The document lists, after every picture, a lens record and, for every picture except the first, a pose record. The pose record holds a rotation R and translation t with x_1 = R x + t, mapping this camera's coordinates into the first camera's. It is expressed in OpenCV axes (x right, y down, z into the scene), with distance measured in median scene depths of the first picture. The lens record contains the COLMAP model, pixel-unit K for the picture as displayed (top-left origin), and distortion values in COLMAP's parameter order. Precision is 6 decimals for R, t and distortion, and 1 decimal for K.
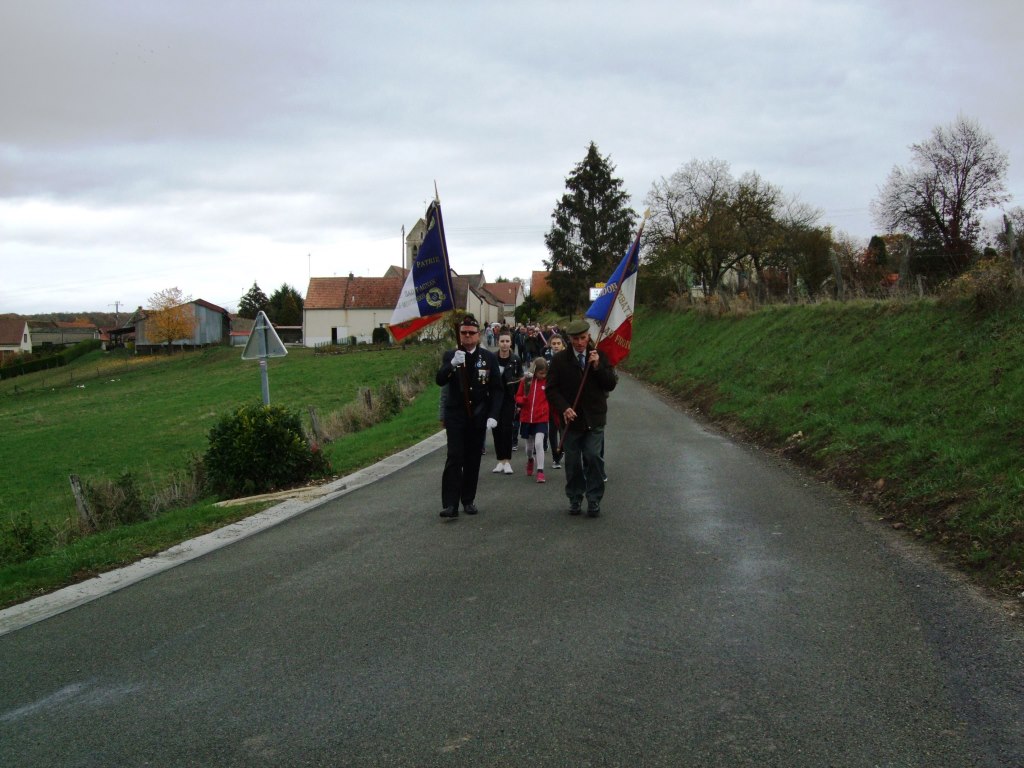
lens RADIAL K [[1131.0, 0, 512.0], [0, 1131.0, 384.0], [0, 0, 1]] dist [-0.159452, 0.384239]
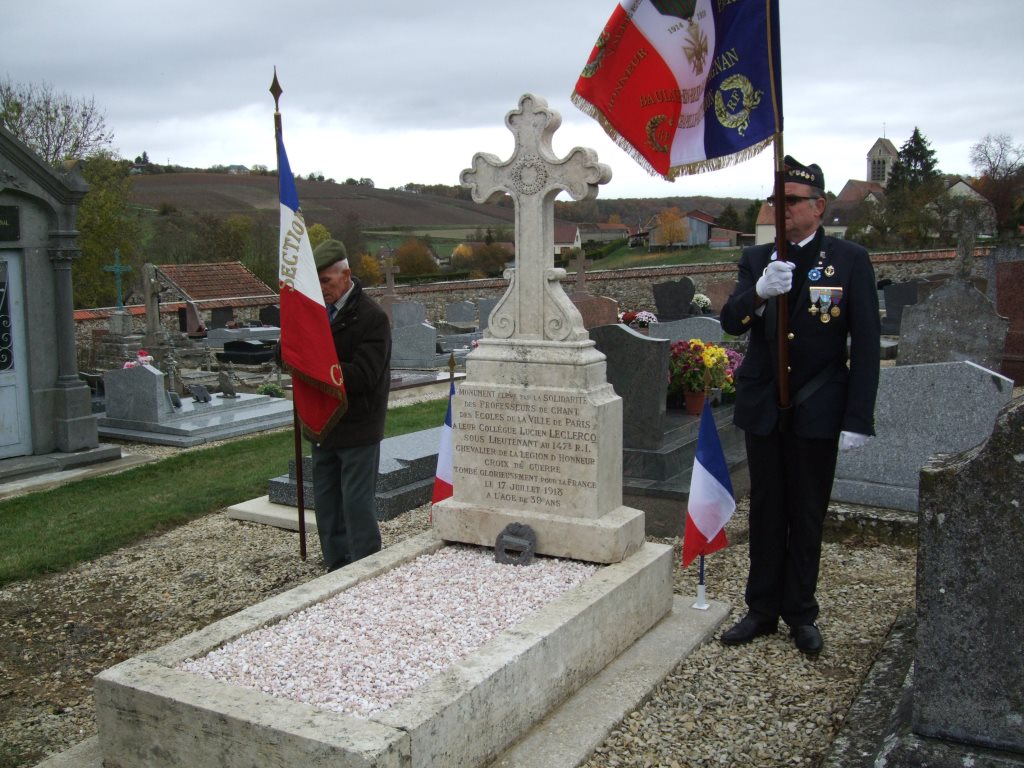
lens RADIAL K [[1131.0, 0, 512.0], [0, 1131.0, 384.0], [0, 0, 1]] dist [-0.159452, 0.384239]
pose [[0.894637, 0.055918, -0.443281, 0.161715], [-0.009239, 0.994241, 0.106772, -0.010478], [0.446699, -0.091427, 0.890001, -0.396797]]
